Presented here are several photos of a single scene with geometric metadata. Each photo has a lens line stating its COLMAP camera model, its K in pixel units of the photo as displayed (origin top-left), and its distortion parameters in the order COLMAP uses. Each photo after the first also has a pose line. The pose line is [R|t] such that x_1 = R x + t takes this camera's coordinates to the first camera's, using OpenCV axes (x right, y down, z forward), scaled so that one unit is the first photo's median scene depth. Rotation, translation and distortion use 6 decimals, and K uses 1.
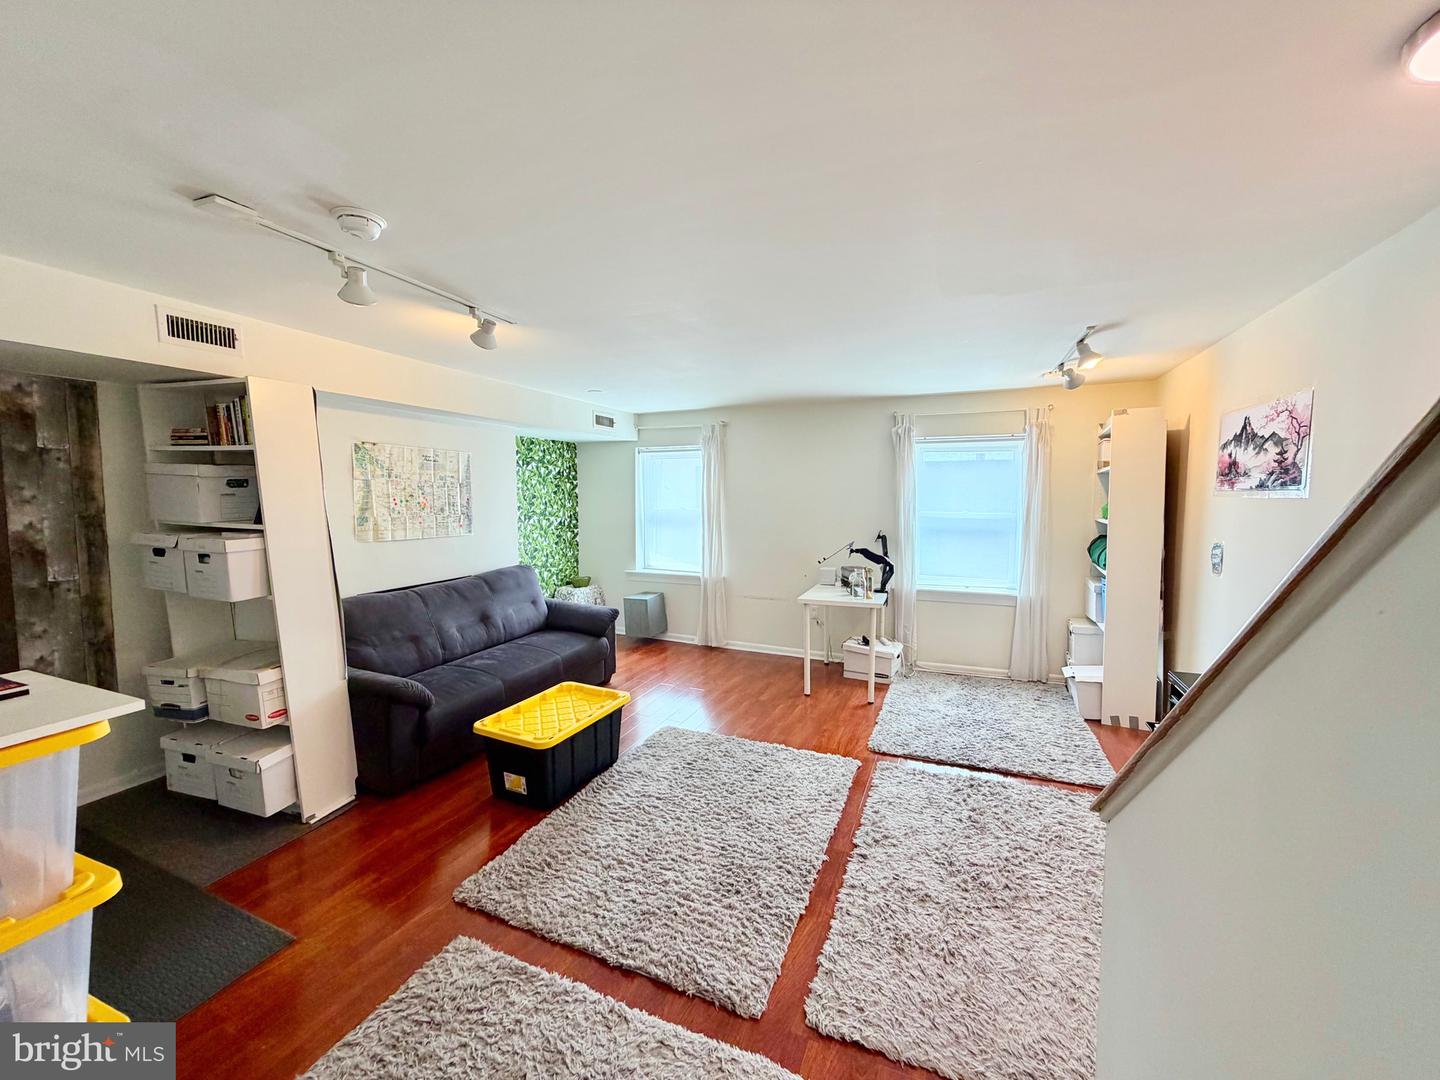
lens RADIAL K [[574.7, 0, 715.1], [0, 574.7, 537.7], [0, 0, 1]] dist [-0.000283, 0.000196]
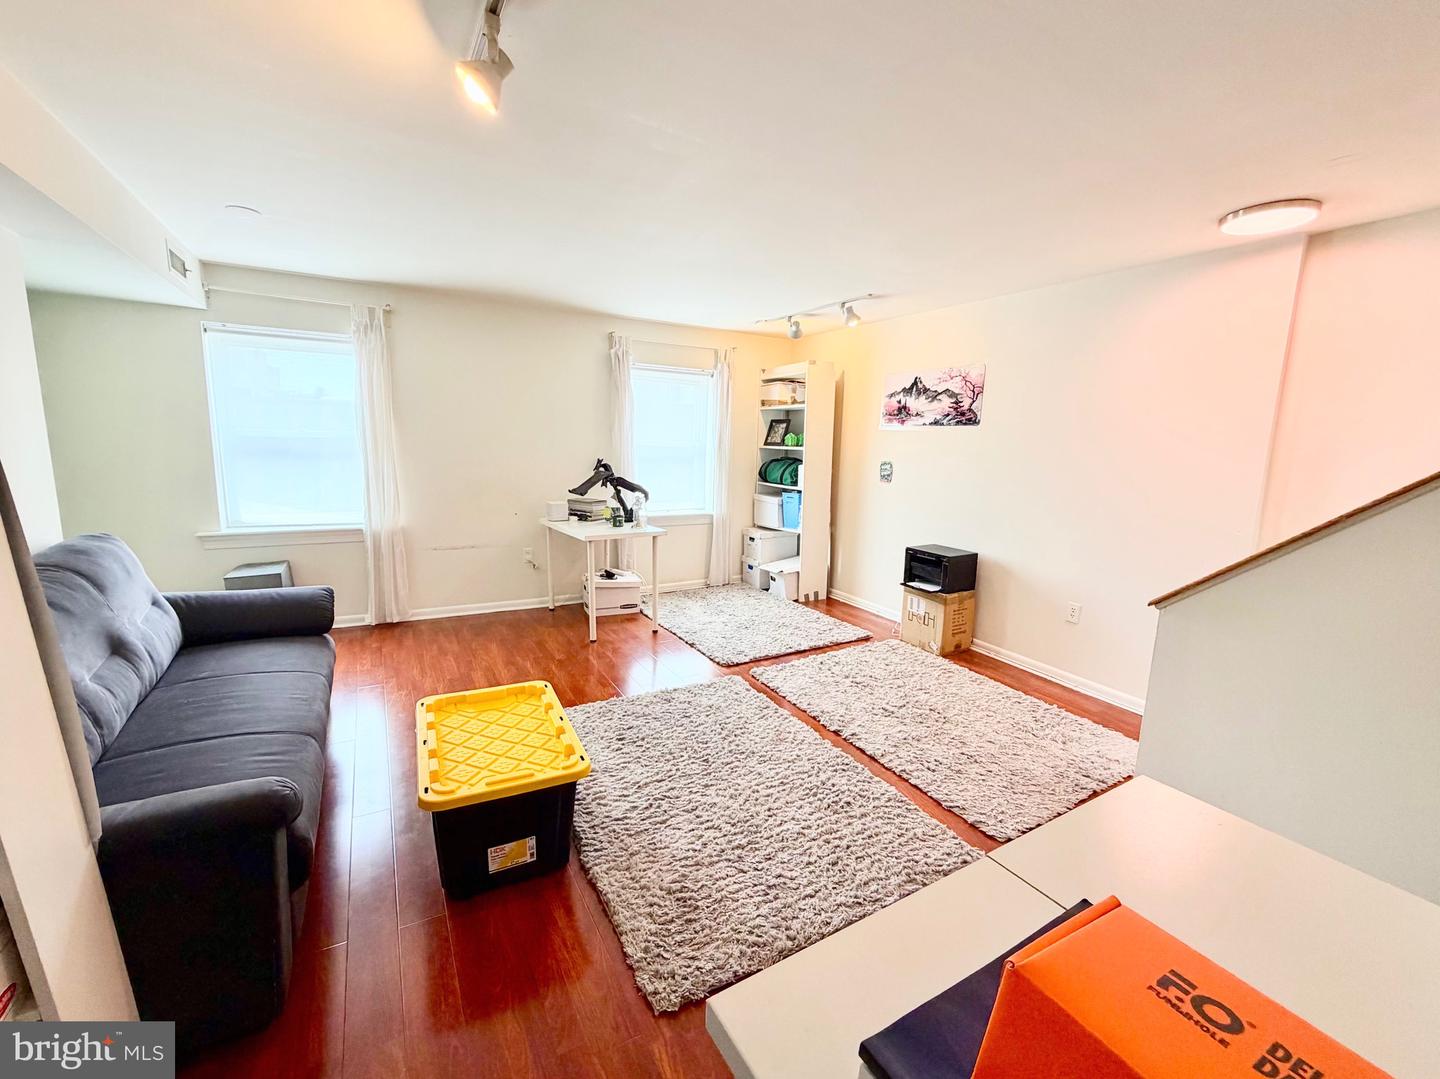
lens RADIAL K [[603.4, 0, 713.3], [0, 603.4, 536.5], [0, 0, 1]] dist [0.000775, -0.000202]
pose [[0.599840, -0.111367, 0.792332, -0.622325], [0.029901, 0.992694, 0.116892, 0.006478], [-0.799561, -0.046425, 0.598788, 0.389833]]
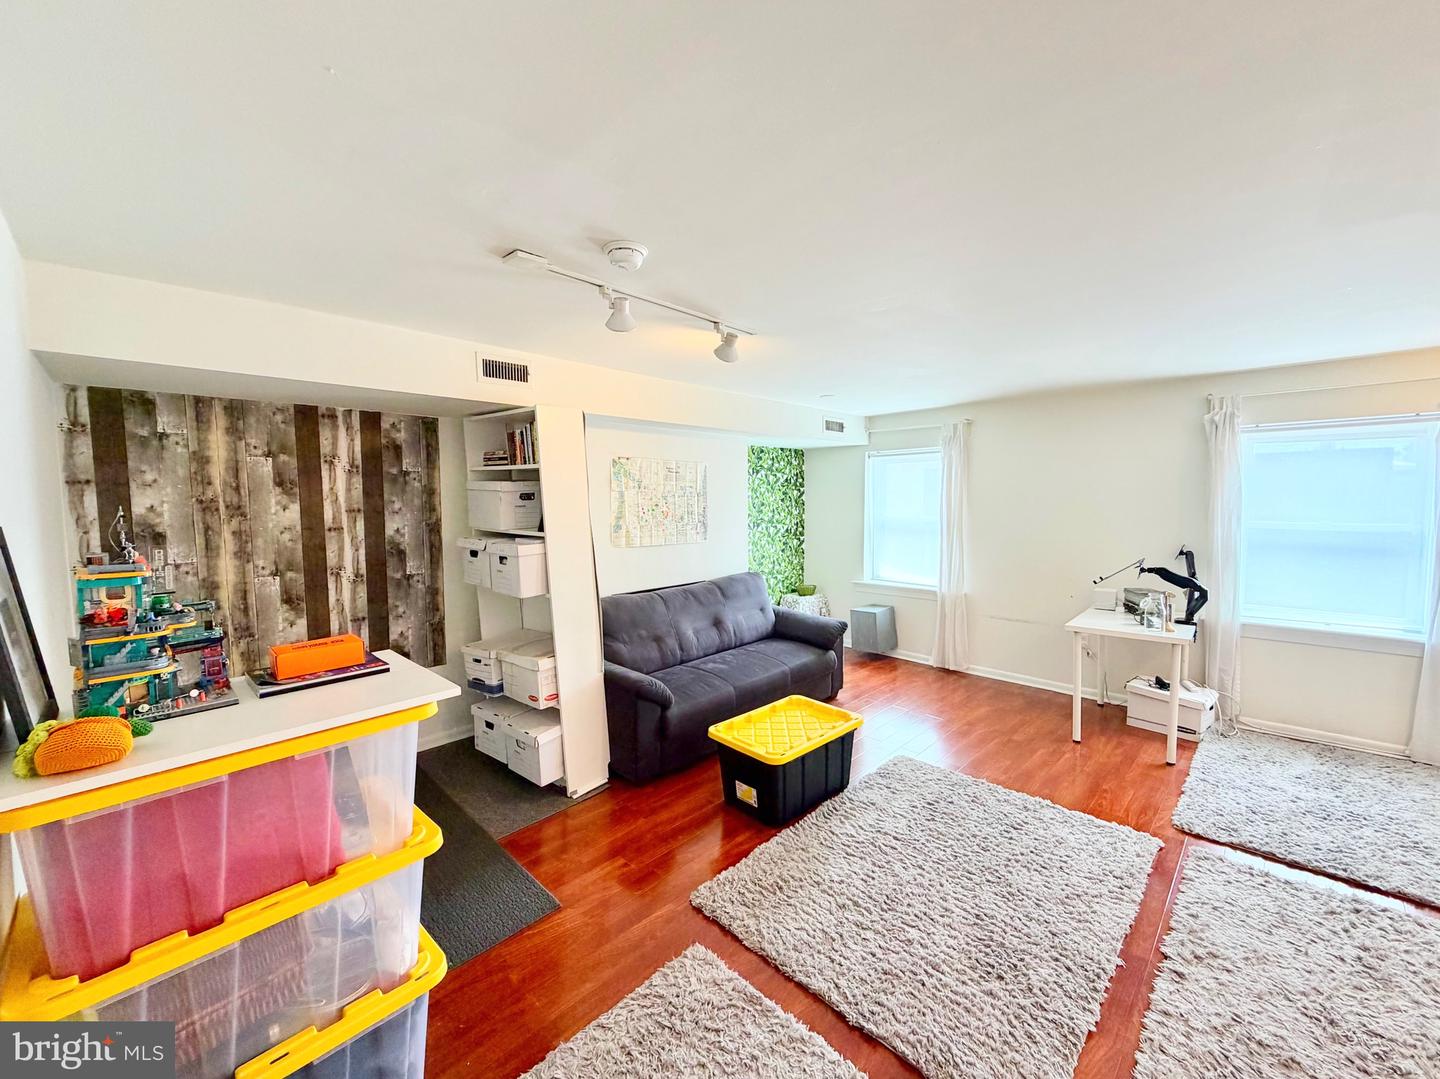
lens RADIAL K [[577.6, 0, 714.4], [0, 577.6, 537.2], [0, 0, 1]] dist [-0.000780, 0.000317]
pose [[0.930130, 0.015004, -0.366924, -0.033870], [-0.018489, 0.999811, -0.005985, -0.009908], [0.366765, 0.012351, 0.930232, 0.036383]]
